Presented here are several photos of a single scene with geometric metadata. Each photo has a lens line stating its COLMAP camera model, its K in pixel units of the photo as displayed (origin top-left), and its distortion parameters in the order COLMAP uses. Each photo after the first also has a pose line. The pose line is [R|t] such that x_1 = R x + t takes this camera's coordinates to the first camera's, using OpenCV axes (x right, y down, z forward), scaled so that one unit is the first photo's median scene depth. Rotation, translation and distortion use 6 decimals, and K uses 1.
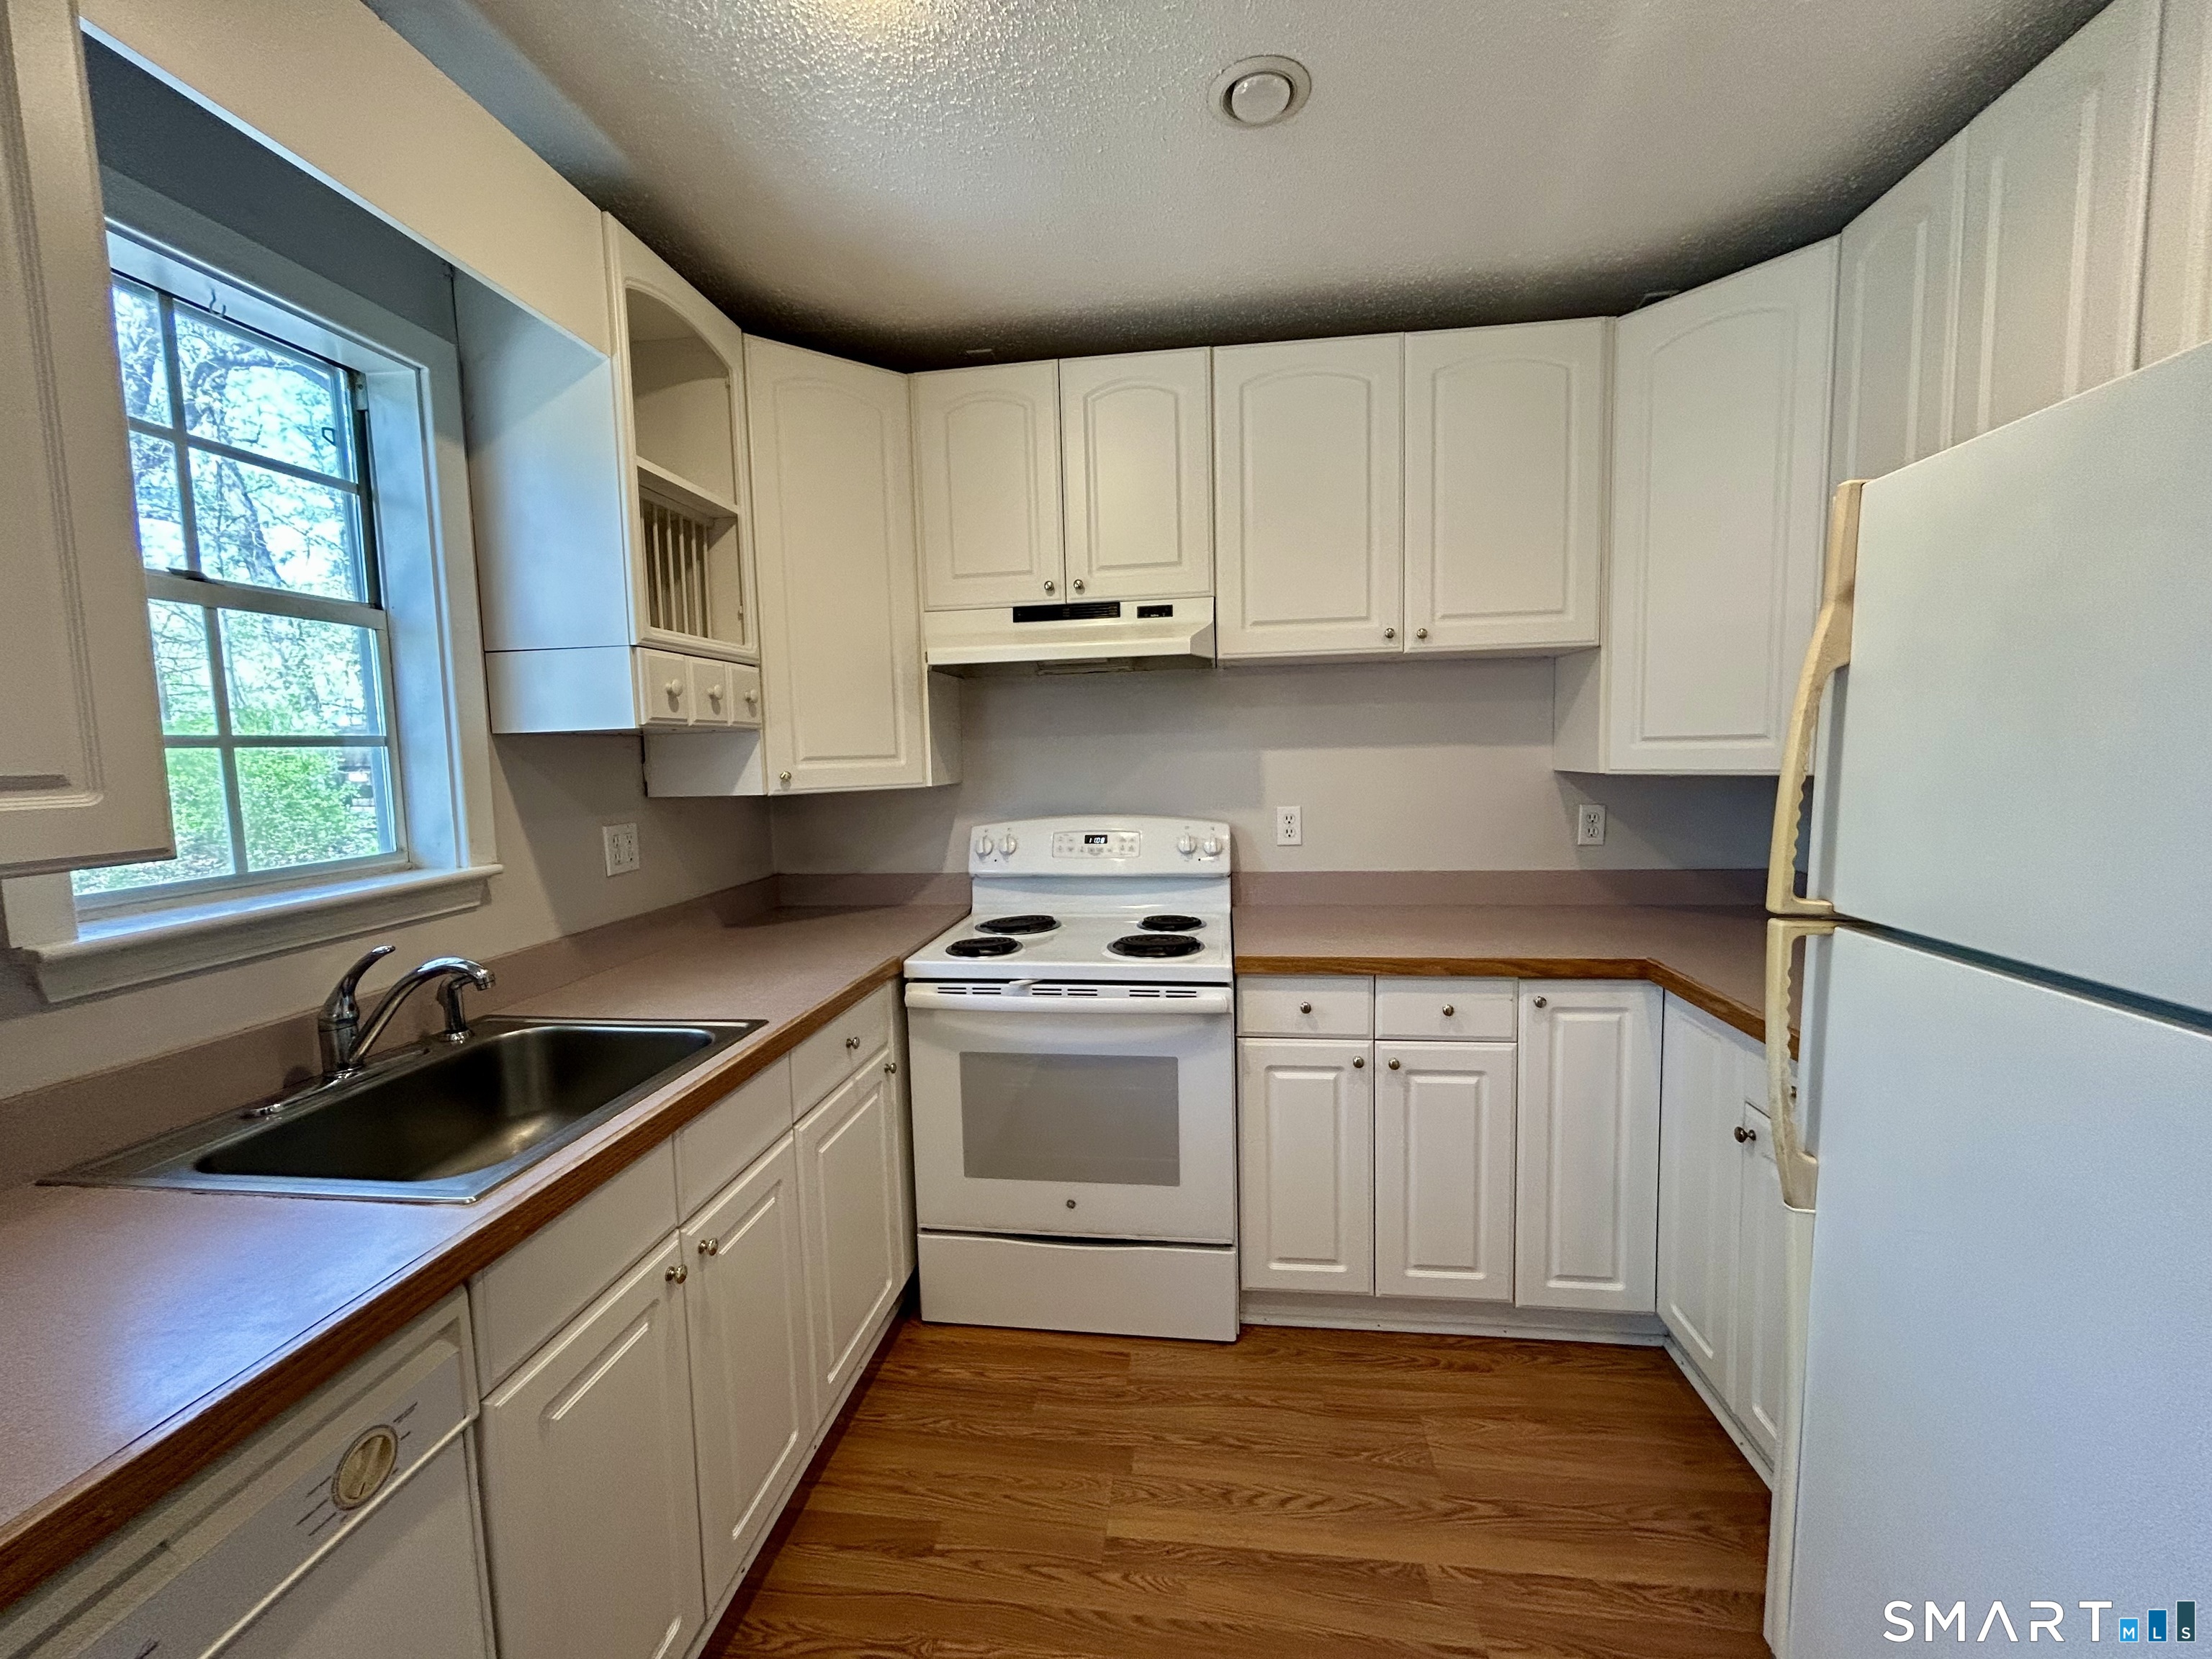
lens RADIAL K [[904.0, 0, 1100.9], [0, 904.0, 833.9], [0, 0, 1]] dist [-0.000265, 0.000073]
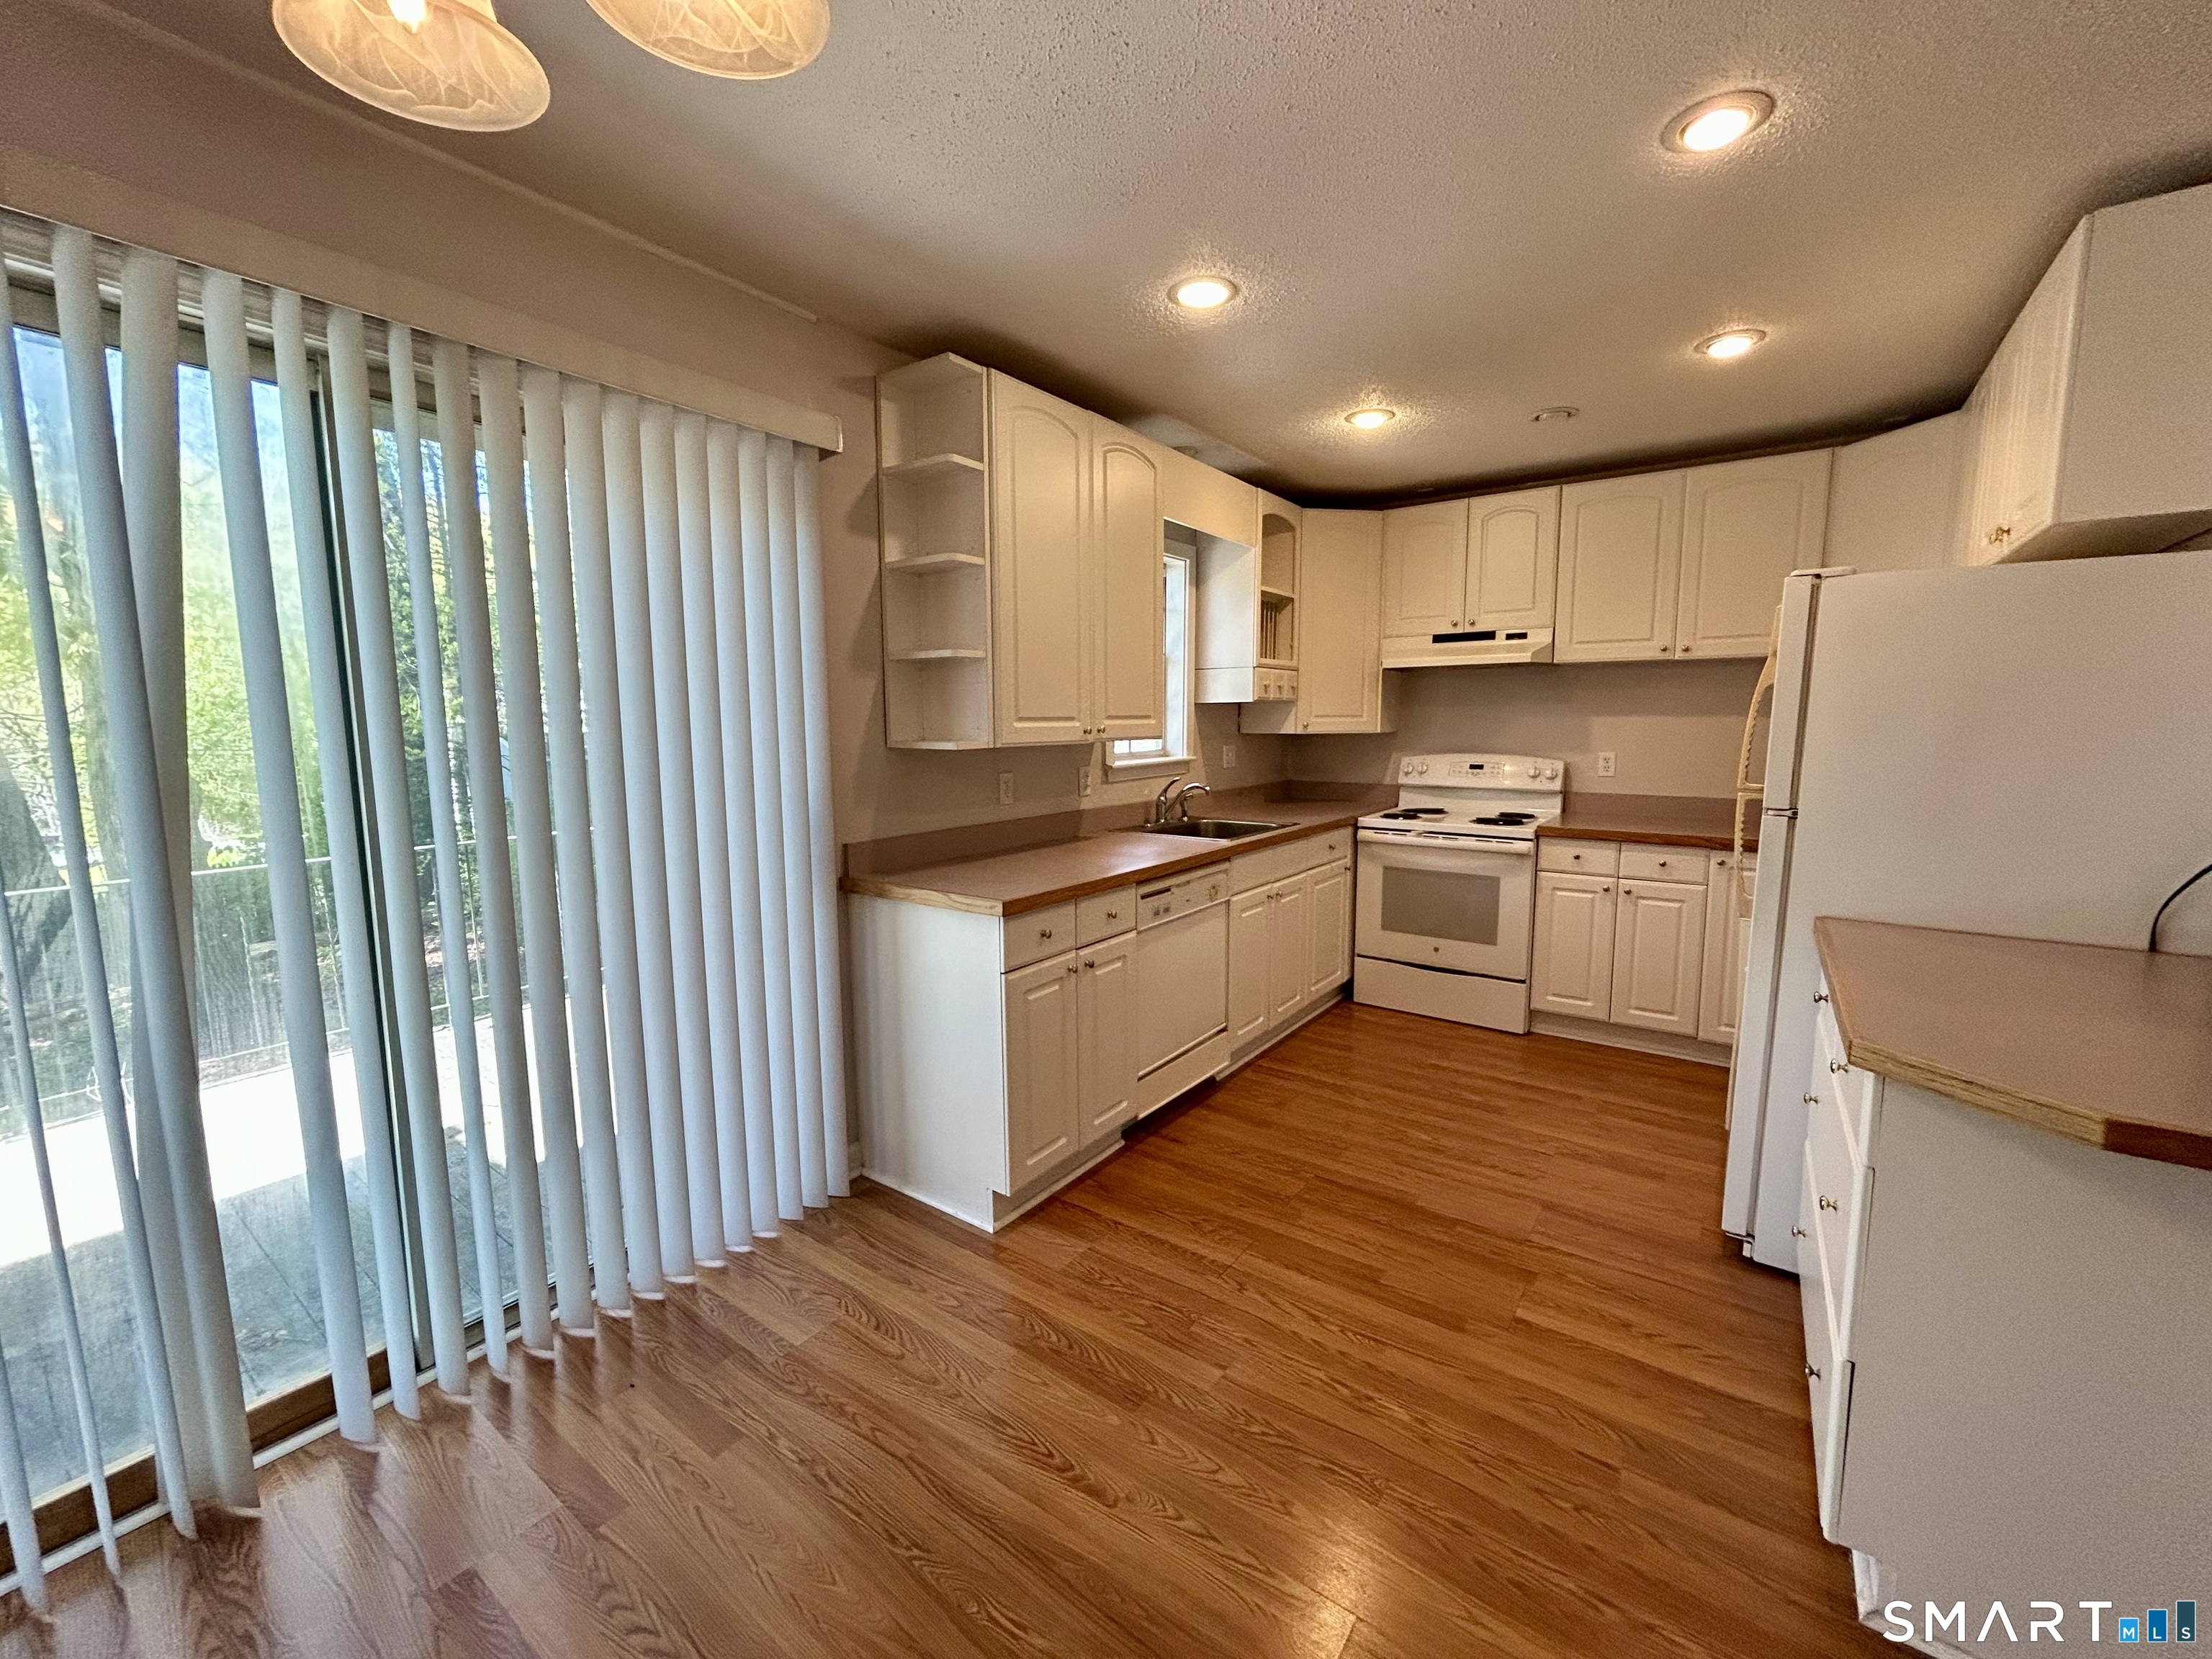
lens RADIAL K [[904.0, 0, 1100.9], [0, 904.0, 833.9], [0, 0, 1]] dist [-0.000265, 0.000073]
pose [[0.881179, 0.080427, -0.465892, 0.213785], [-0.060276, 0.996494, 0.058021, 0.092230], [0.468925, -0.023045, 0.882937, -1.028305]]
